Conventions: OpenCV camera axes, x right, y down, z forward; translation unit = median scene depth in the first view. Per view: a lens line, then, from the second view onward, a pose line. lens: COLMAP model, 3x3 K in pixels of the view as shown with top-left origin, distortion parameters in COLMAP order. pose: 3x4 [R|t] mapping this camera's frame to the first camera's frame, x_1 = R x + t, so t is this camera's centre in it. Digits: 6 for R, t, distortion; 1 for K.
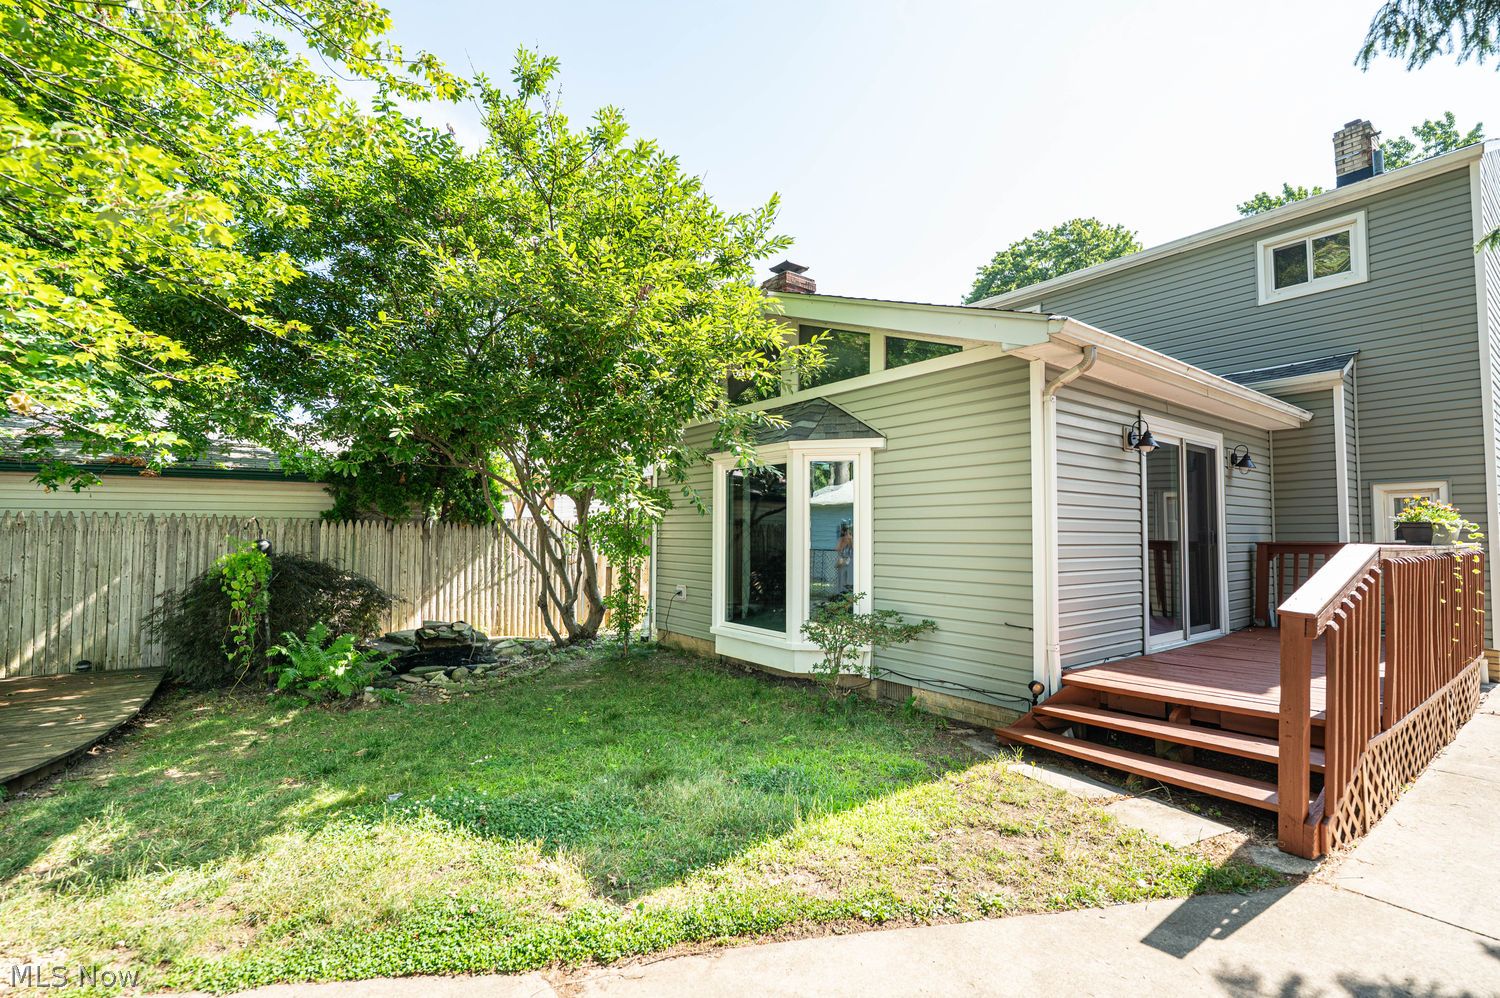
lens RADIAL K [[677.1, 0, 751.6], [0, 677.1, 503.8], [0, 0, 1]] dist [-0.001455, 0.000184]
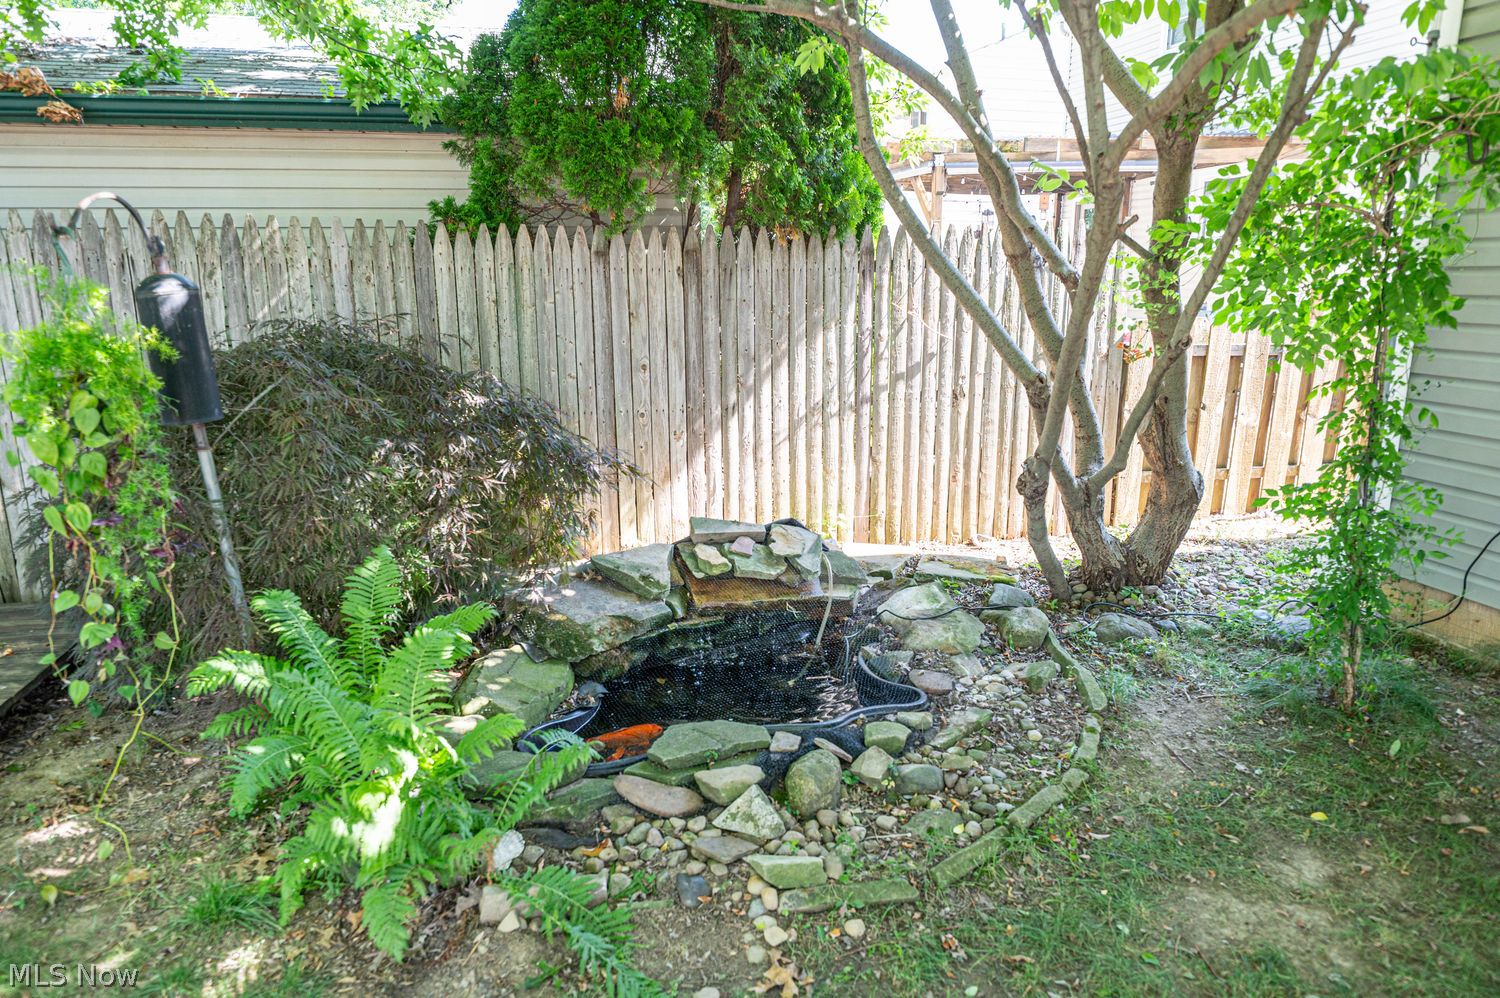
lens RADIAL K [[1016.0, 0, 749.5], [0, 1016.0, 506.5], [0, 0, 1]] dist [-0.007615, -0.000592]
pose [[0.920246, 0.080334, -0.383007, -0.246389], [0.024388, 0.965029, 0.261007, 0.030930], [0.390581, -0.249531, 0.886104, 0.525919]]
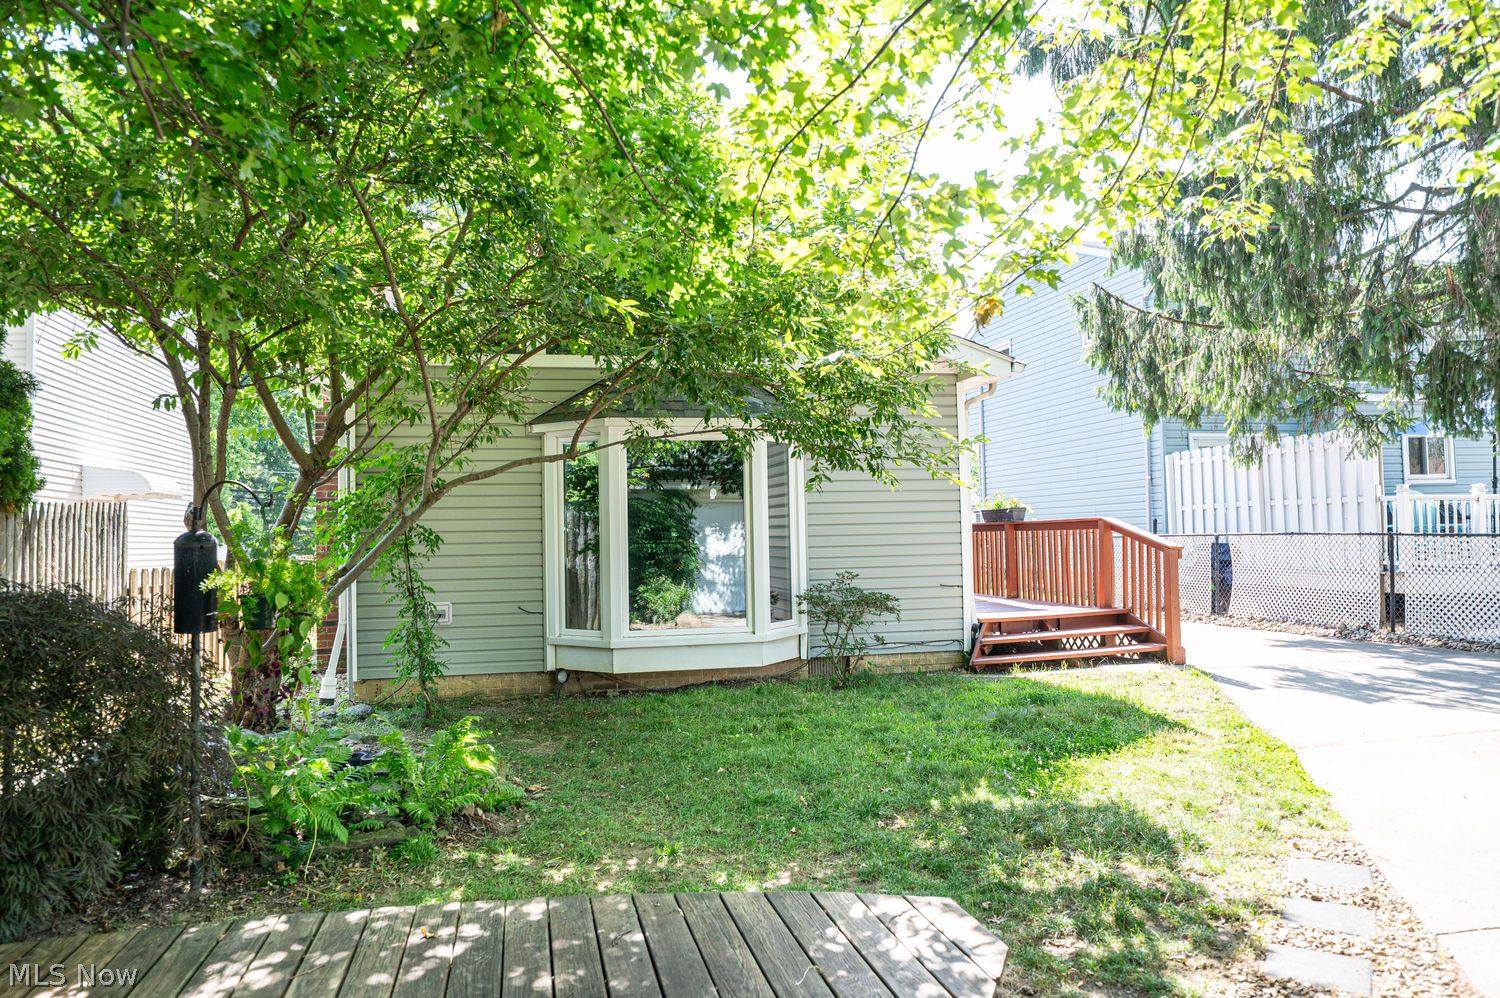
lens RADIAL K [[1016.0, 0, 750.2], [0, 1016.0, 493.8], [0, 0, 1]] dist [-0.007615, -0.000592]
pose [[0.417429, 0.015234, 0.908582, -0.884562], [-0.013786, 0.999851, -0.010430, 0.023754], [-0.908605, -0.008172, 0.417576, 0.321520]]
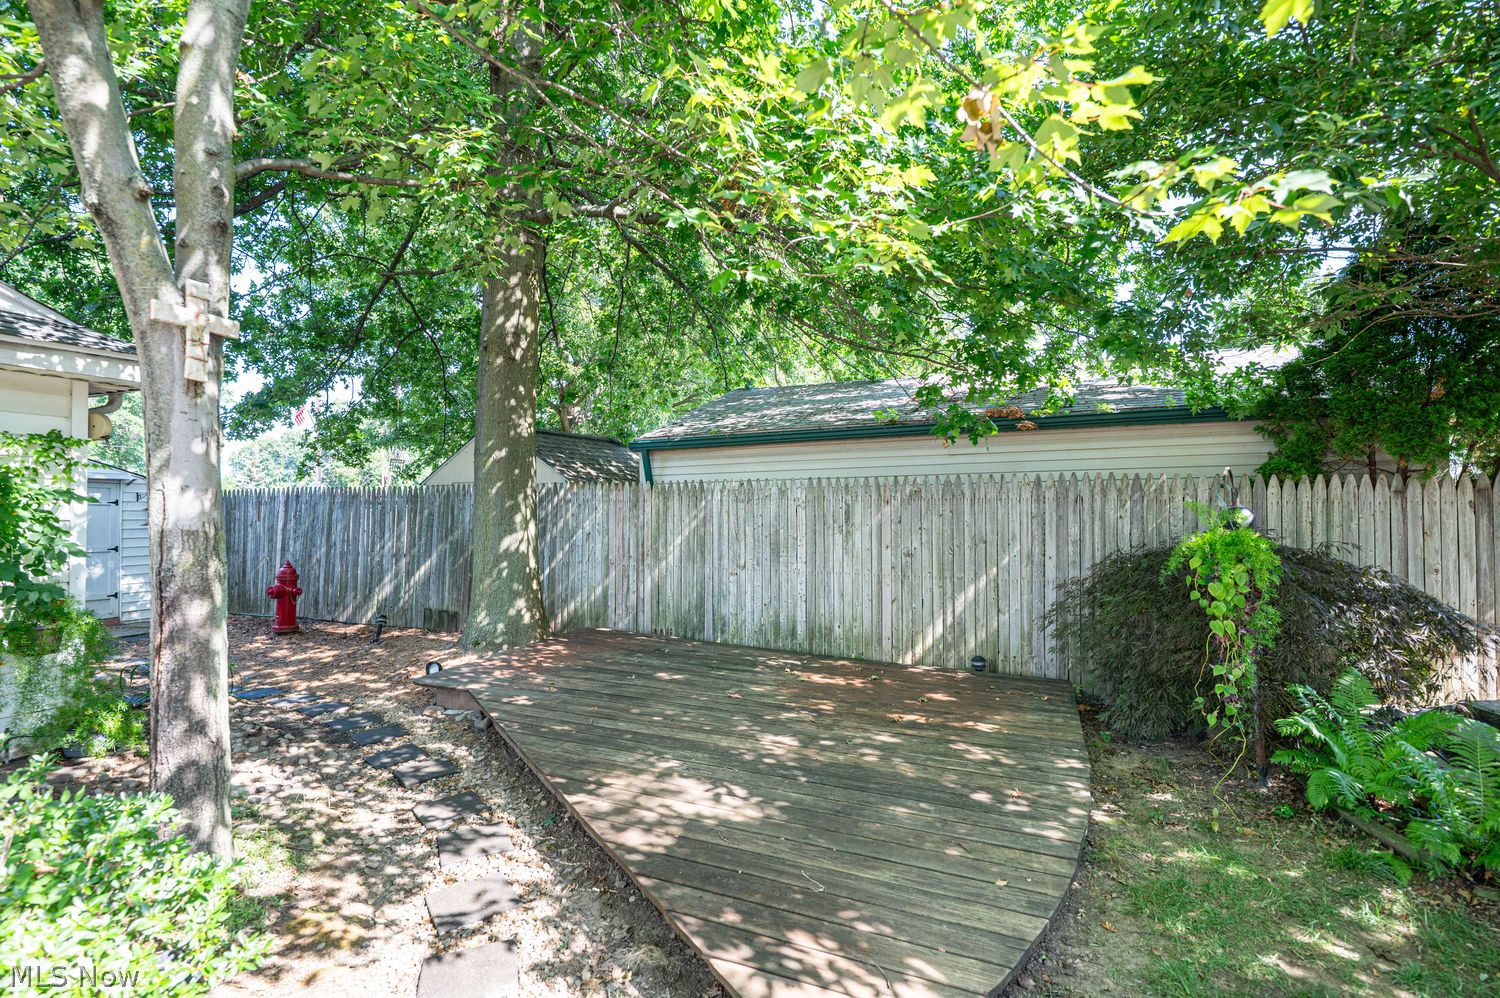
lens RADIAL K [[677.1, 0, 743.9], [0, 677.1, 495.0], [0, 0, 1]] dist [-0.001455, 0.000184]
pose [[0.502900, -0.020356, -0.864105, -0.342274], [0.042714, 0.999086, 0.001323, 0.019096], [0.863288, -0.037575, 0.503310, 0.286004]]
